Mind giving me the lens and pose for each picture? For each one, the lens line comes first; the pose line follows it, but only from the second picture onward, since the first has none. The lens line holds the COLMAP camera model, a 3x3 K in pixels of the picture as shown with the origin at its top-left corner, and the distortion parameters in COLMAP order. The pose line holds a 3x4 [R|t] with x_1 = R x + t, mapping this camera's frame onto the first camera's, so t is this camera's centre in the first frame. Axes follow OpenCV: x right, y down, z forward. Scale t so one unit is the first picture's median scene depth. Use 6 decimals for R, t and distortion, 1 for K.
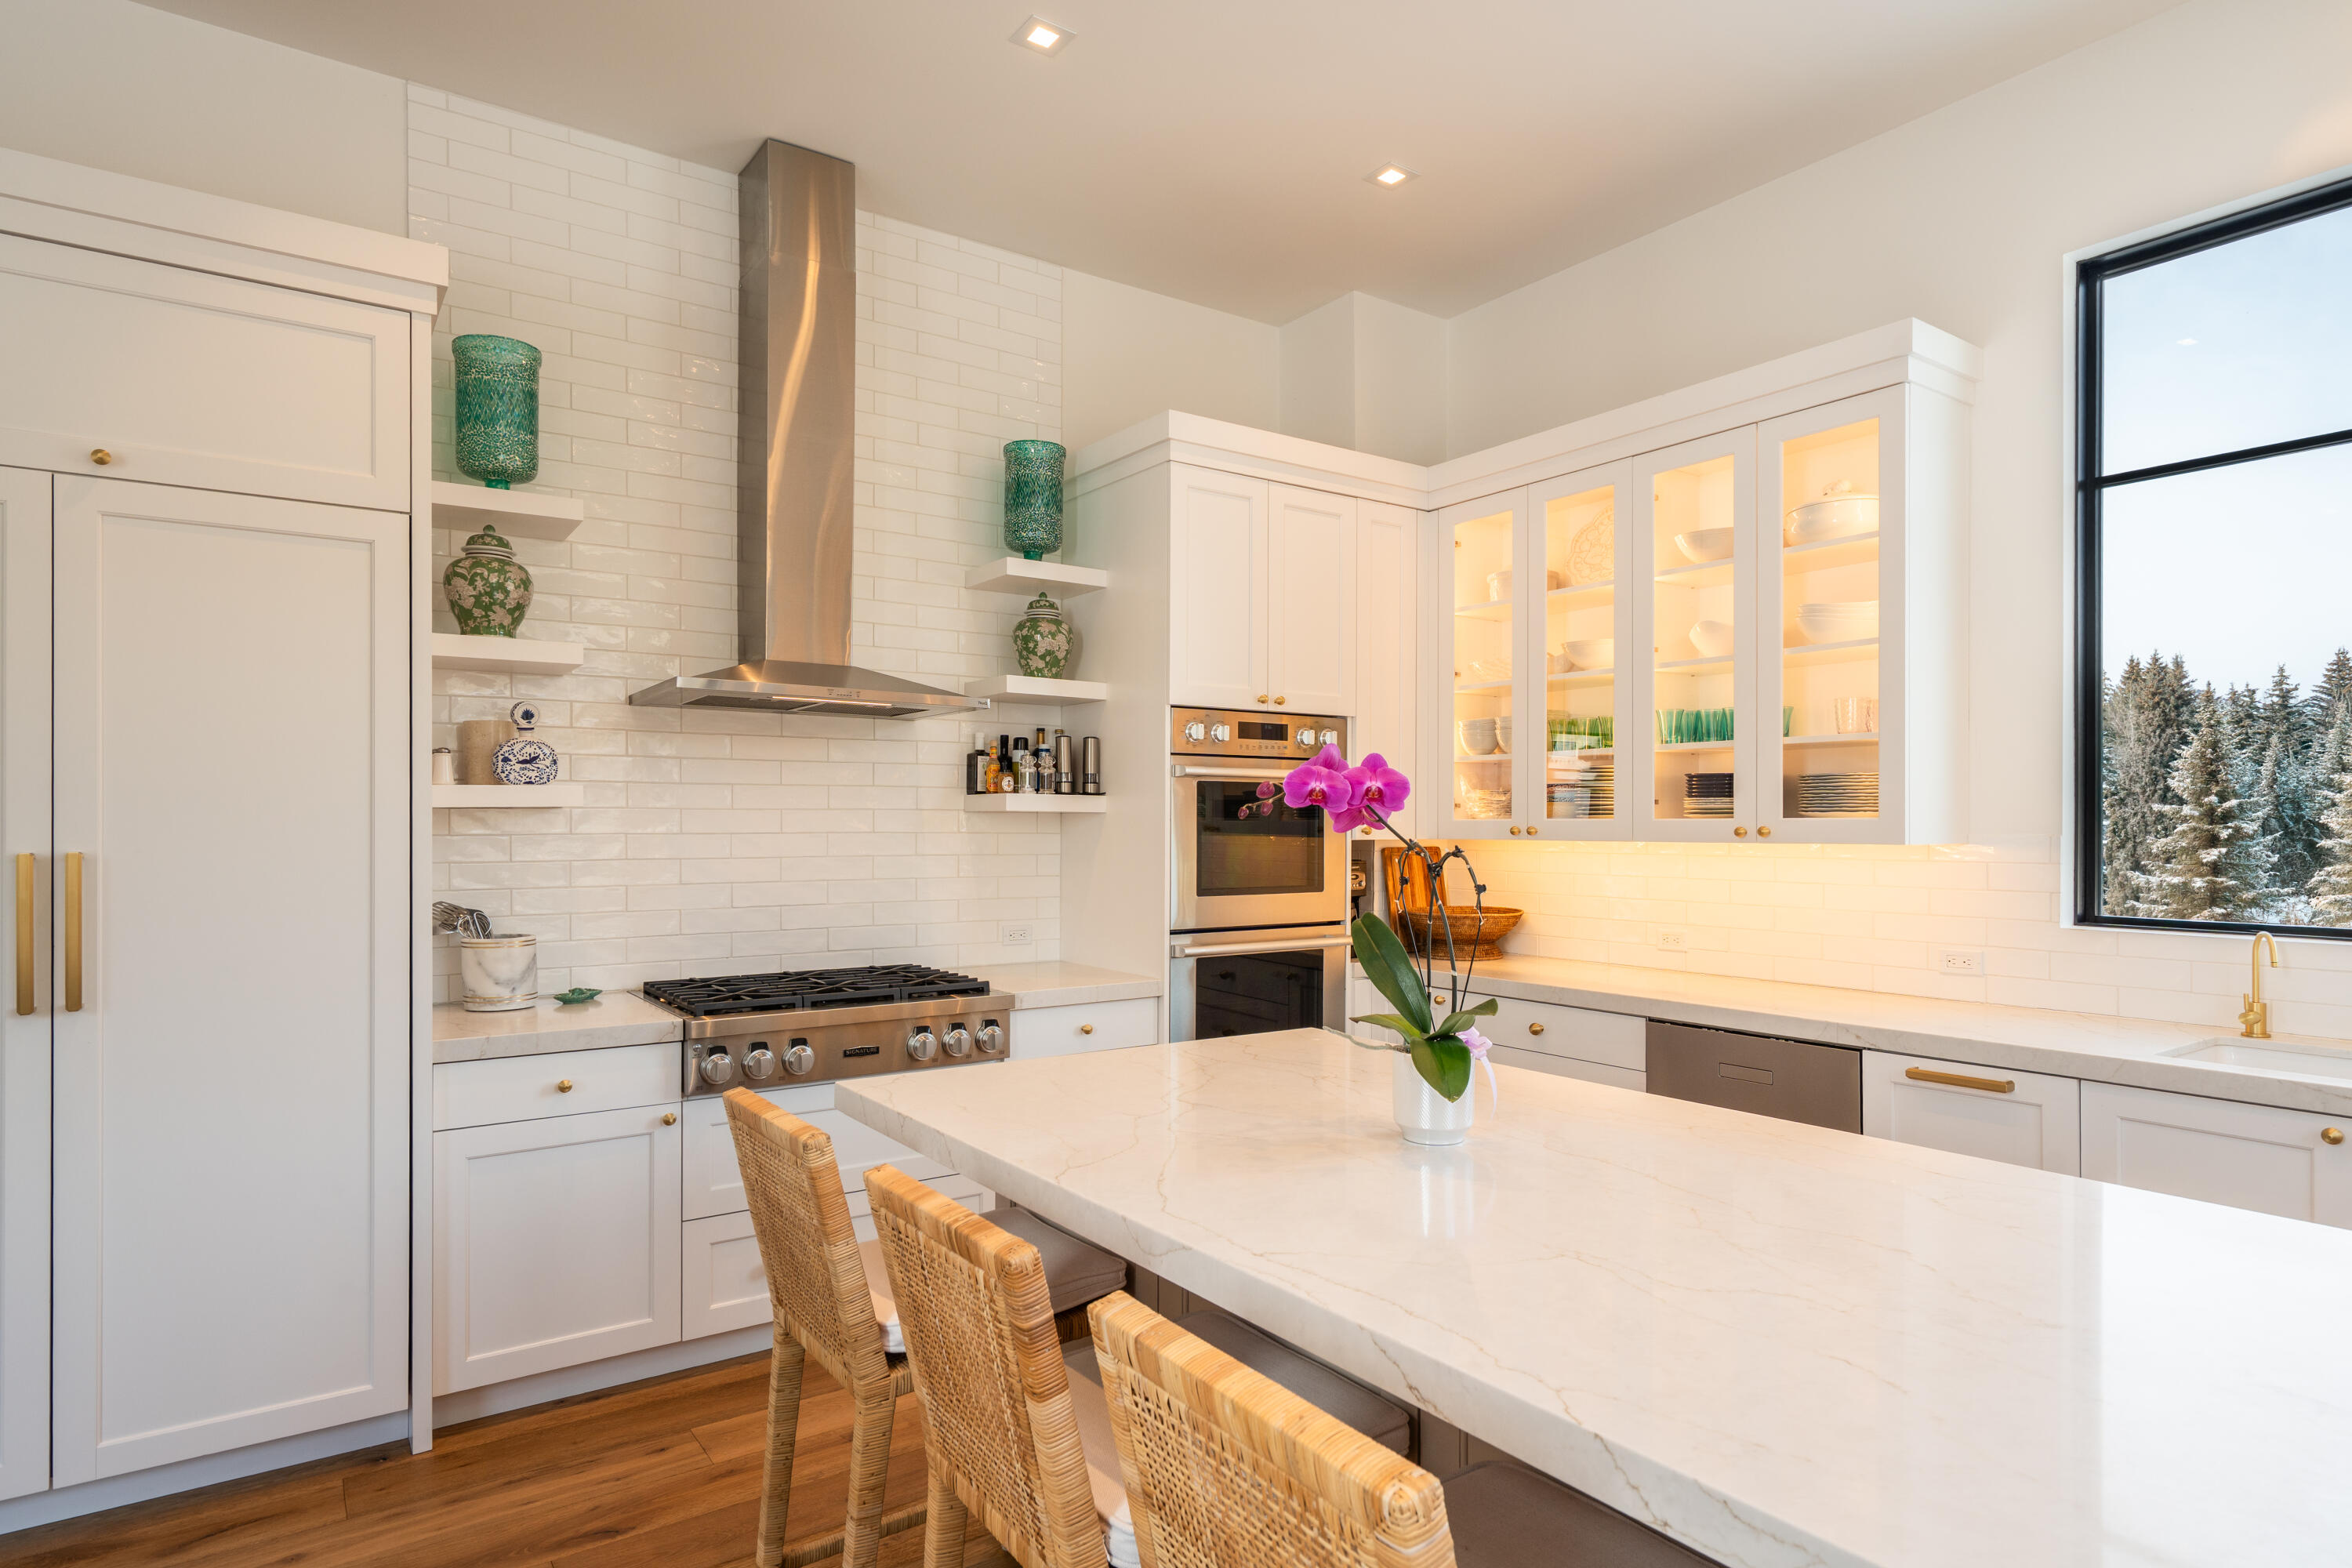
lens RADIAL K [[1352.8, 0, 1176.0], [0, 1352.8, 784.0], [0, 0, 1]] dist [0.040234, -0.000207]
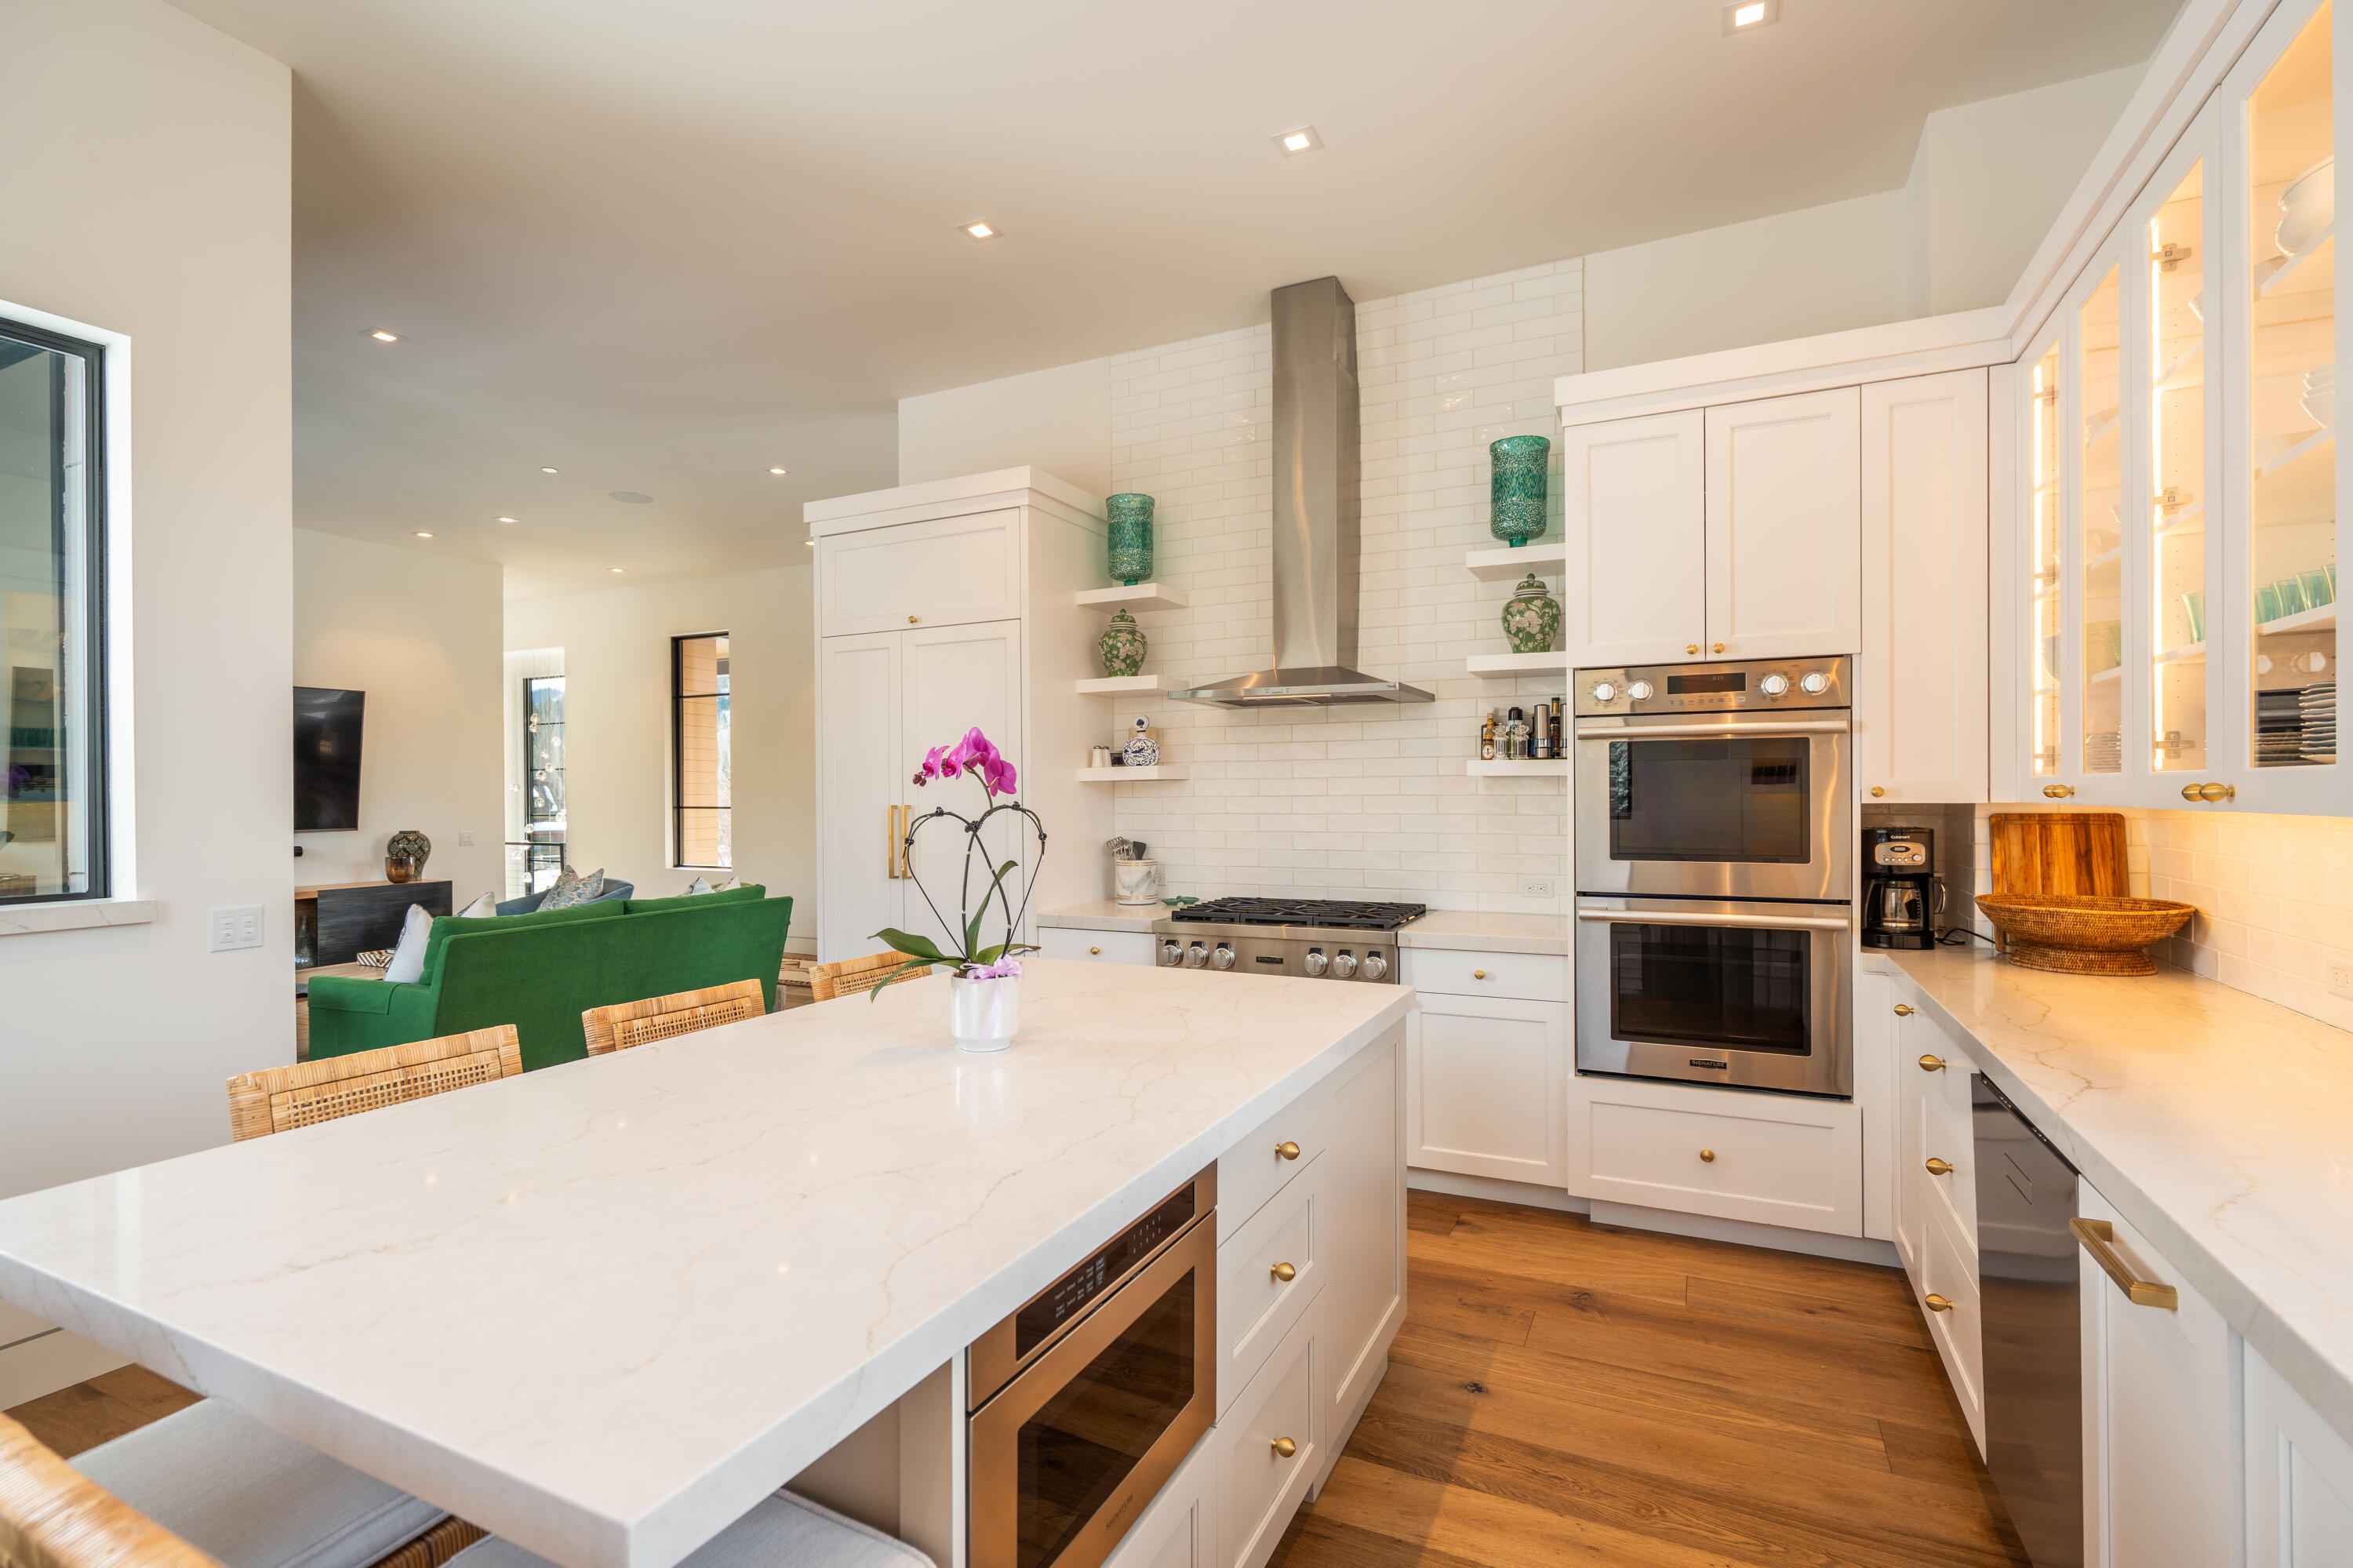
lens RADIAL K [[1086.5, 0, 1196.1], [0, 1086.5, 789.3], [0, 0, 1]] dist [-0.004602, 0.002107]
pose [[0.484429, -0.008257, -0.874791, 0.568180], [0.030931, 0.999492, 0.007695, 0.016989], [0.874283, -0.030786, 0.484439, 0.364386]]
